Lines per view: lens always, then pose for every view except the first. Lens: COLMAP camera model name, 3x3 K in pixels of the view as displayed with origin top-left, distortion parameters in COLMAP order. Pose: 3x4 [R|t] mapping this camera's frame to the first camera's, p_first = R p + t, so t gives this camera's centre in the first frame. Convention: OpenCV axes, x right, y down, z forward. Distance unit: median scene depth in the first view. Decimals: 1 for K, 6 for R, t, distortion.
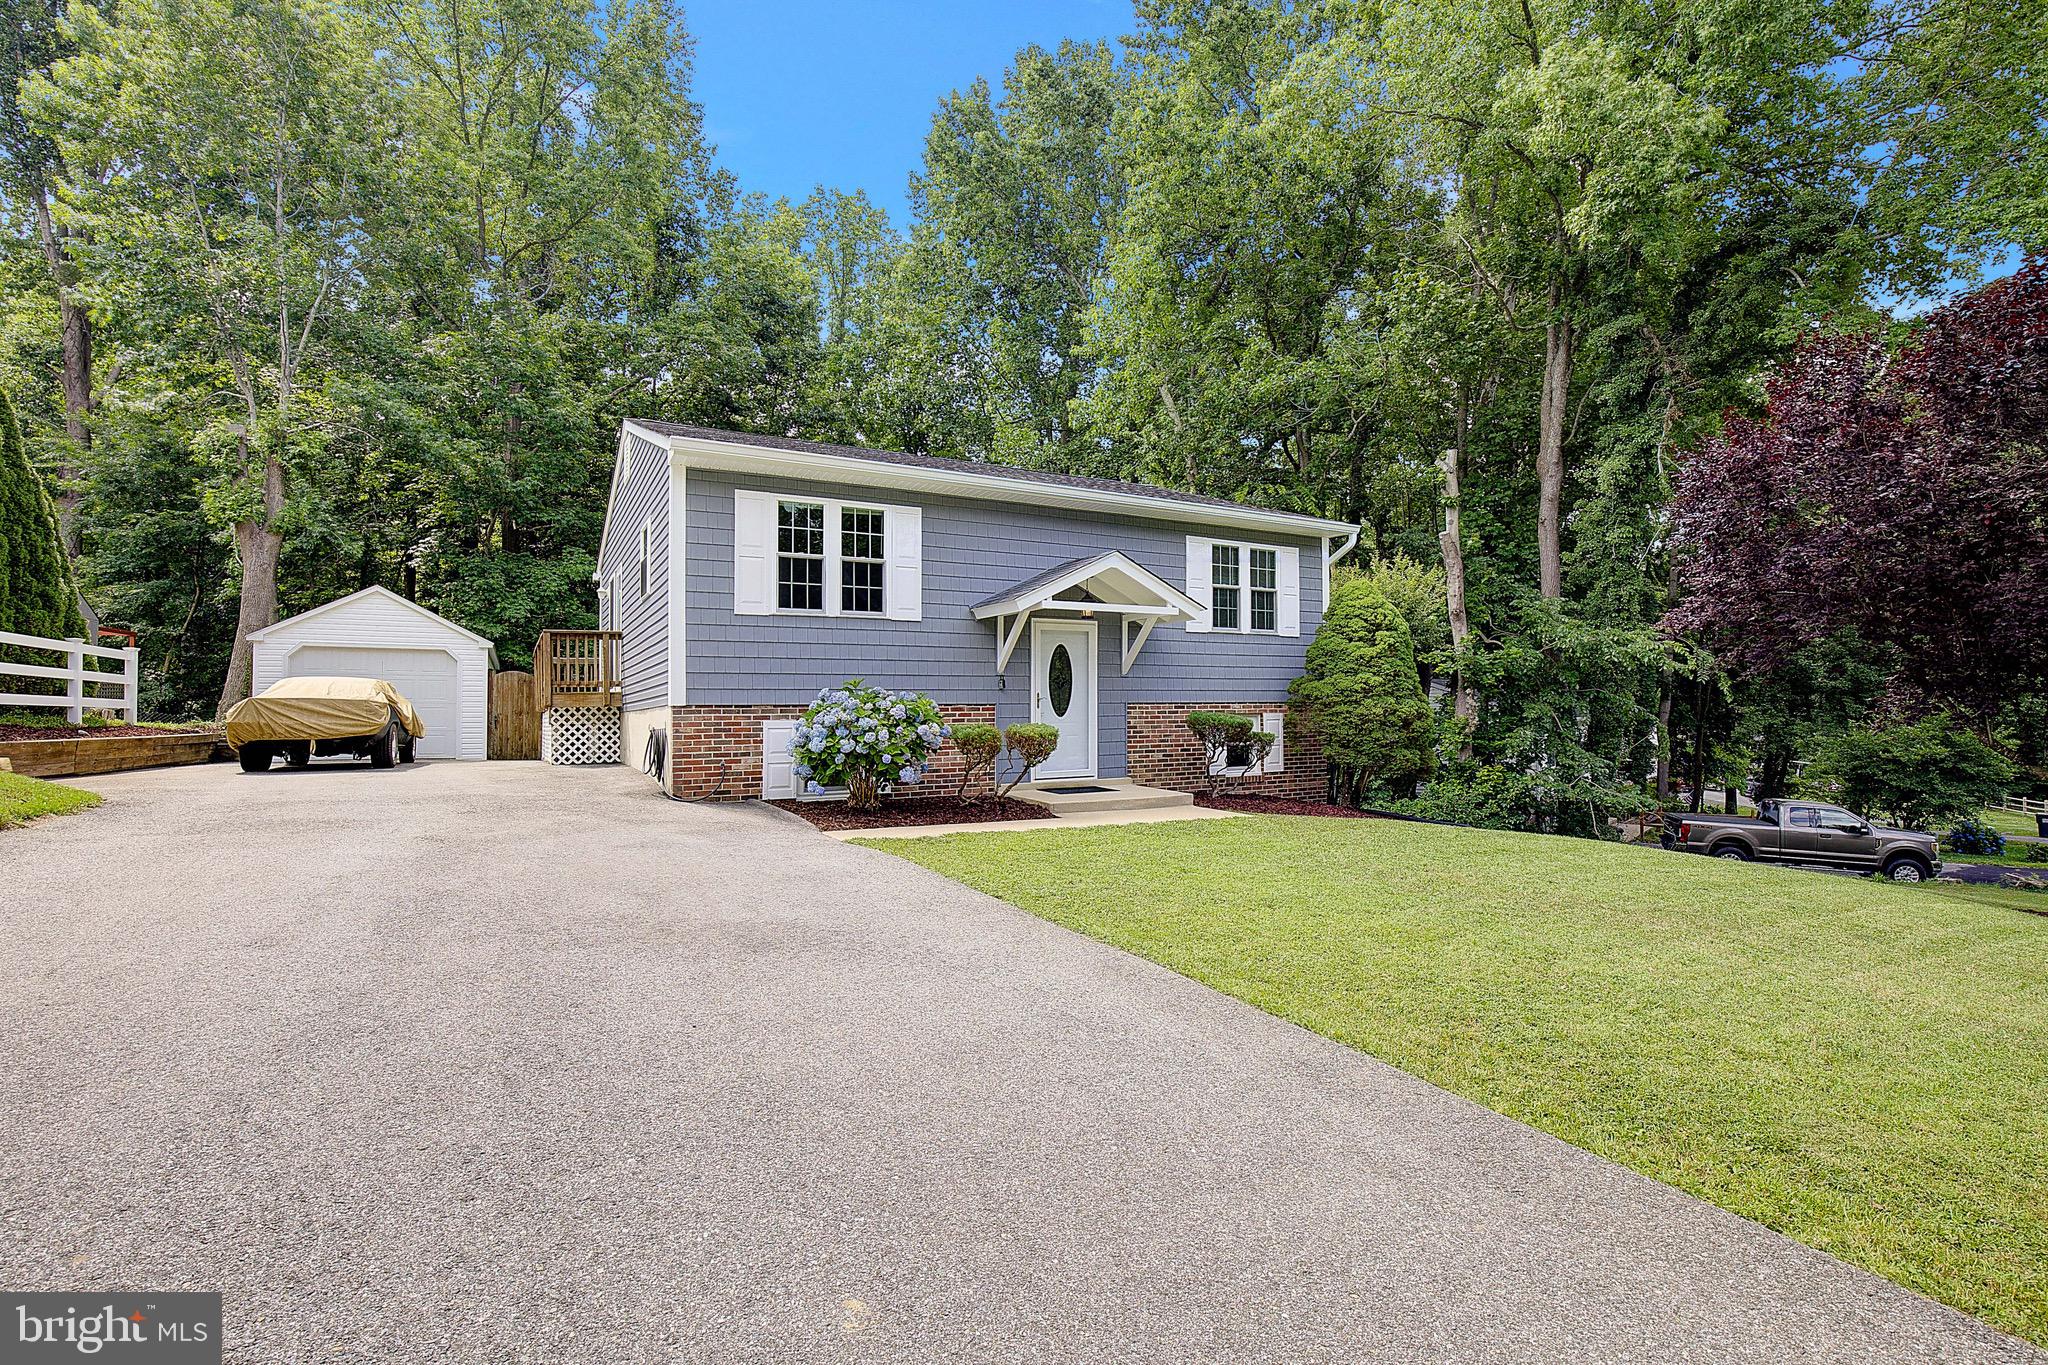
lens RADIAL K [[945.0, 0, 1060.4], [0, 945.0, 681.3], [0, 0, 1]] dist [-0.024744, 0.000578]
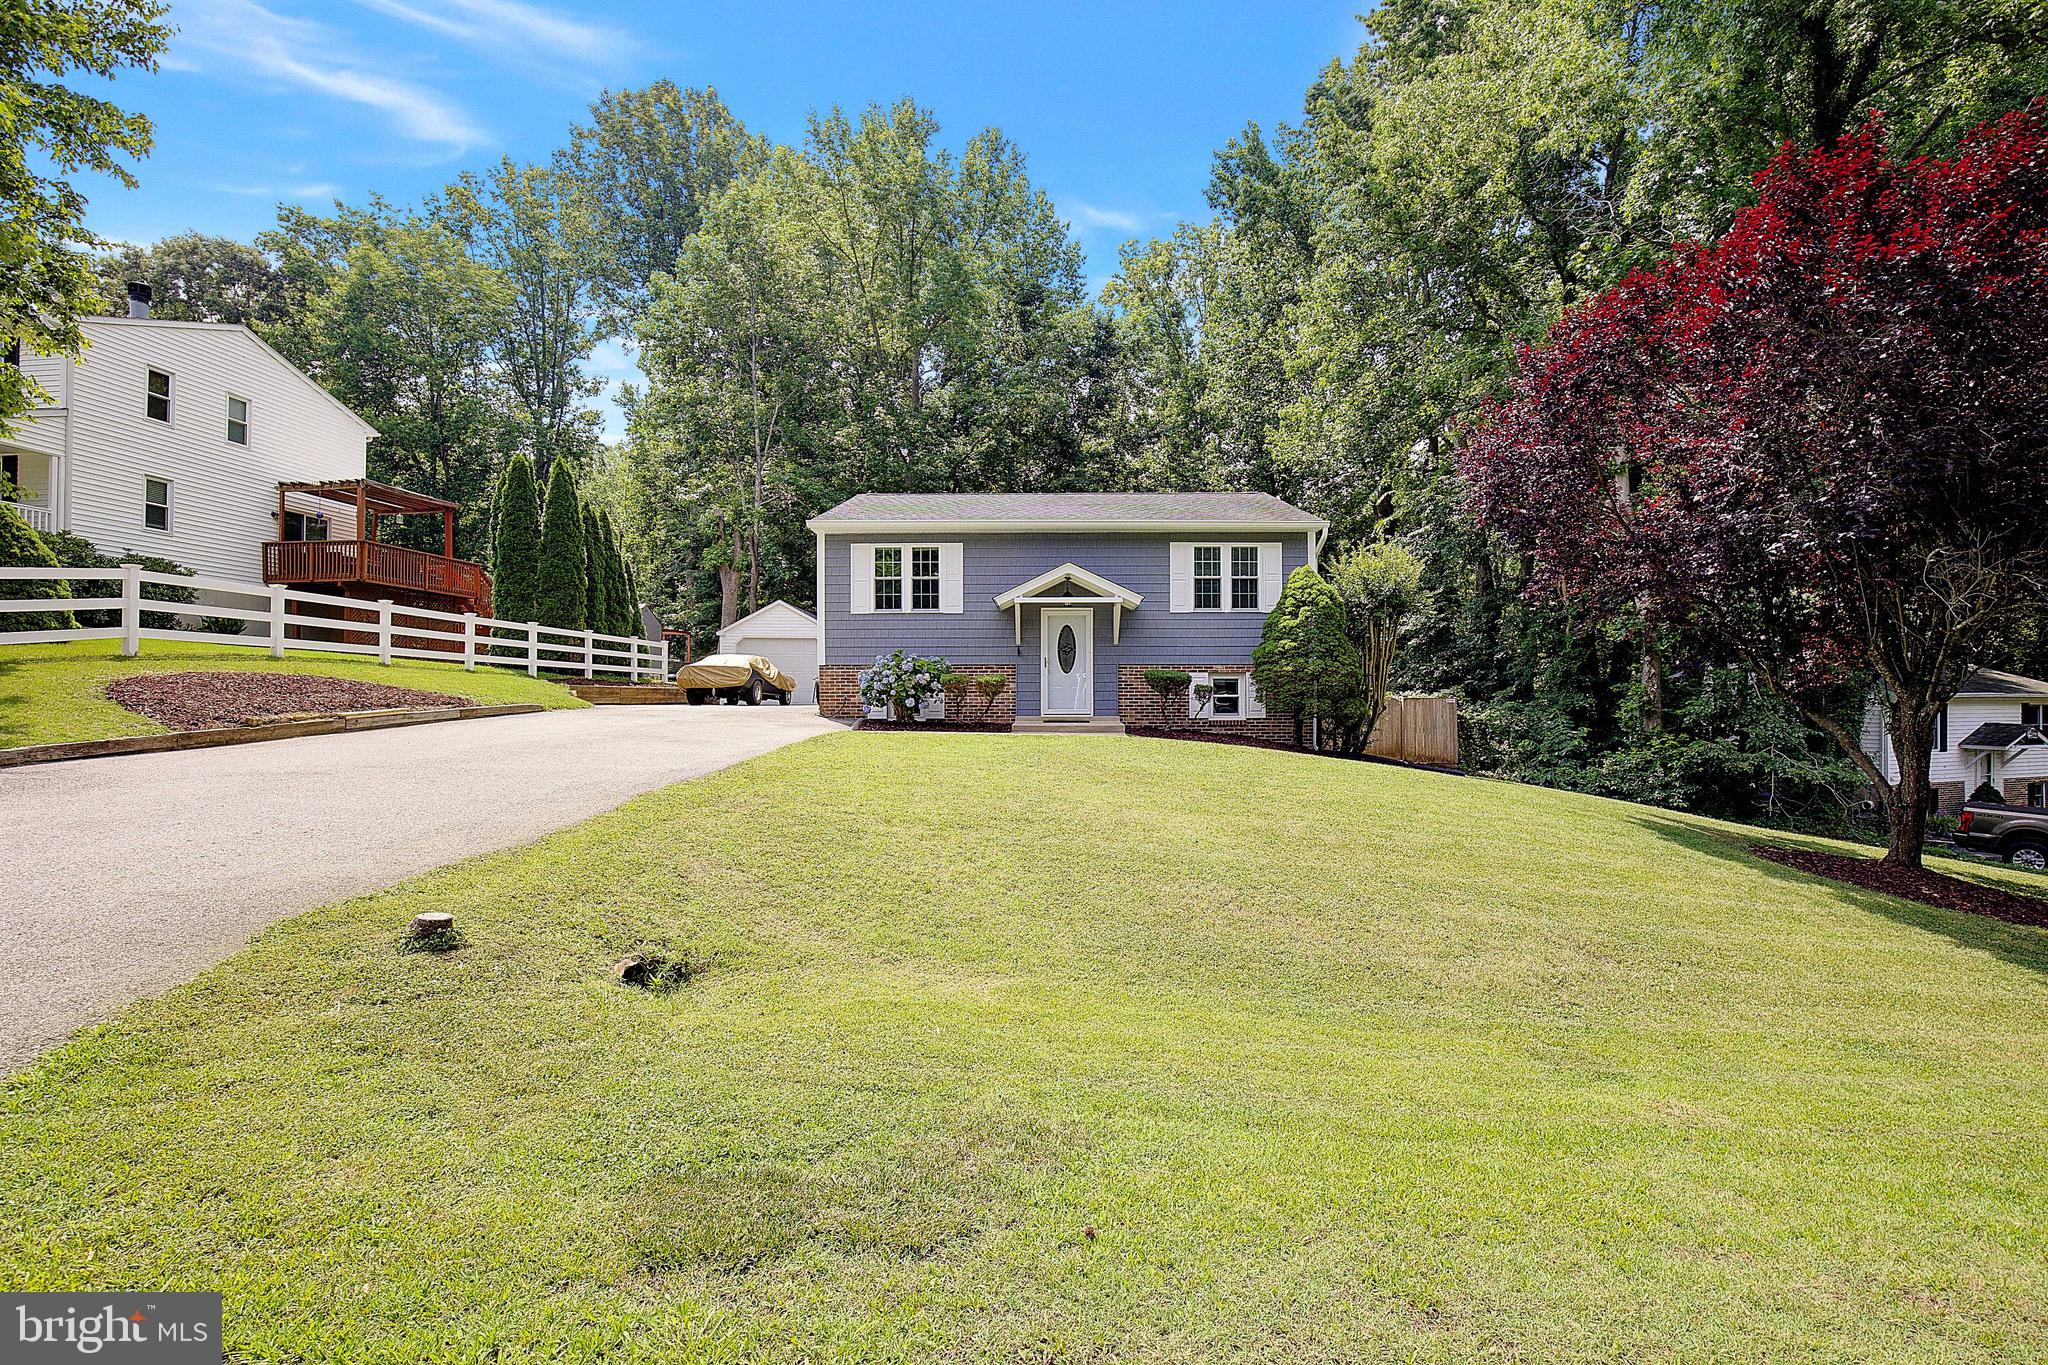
lens RADIAL K [[945.0, 0, 1060.4], [0, 945.0, 681.3], [0, 0, 1]] dist [-0.024744, 0.000578]
pose [[0.873461, -0.000523, -0.486894, 0.700671], [0.009407, 0.999831, 0.015801, 0.025680], [0.486804, -0.018382, 0.873318, -0.297397]]
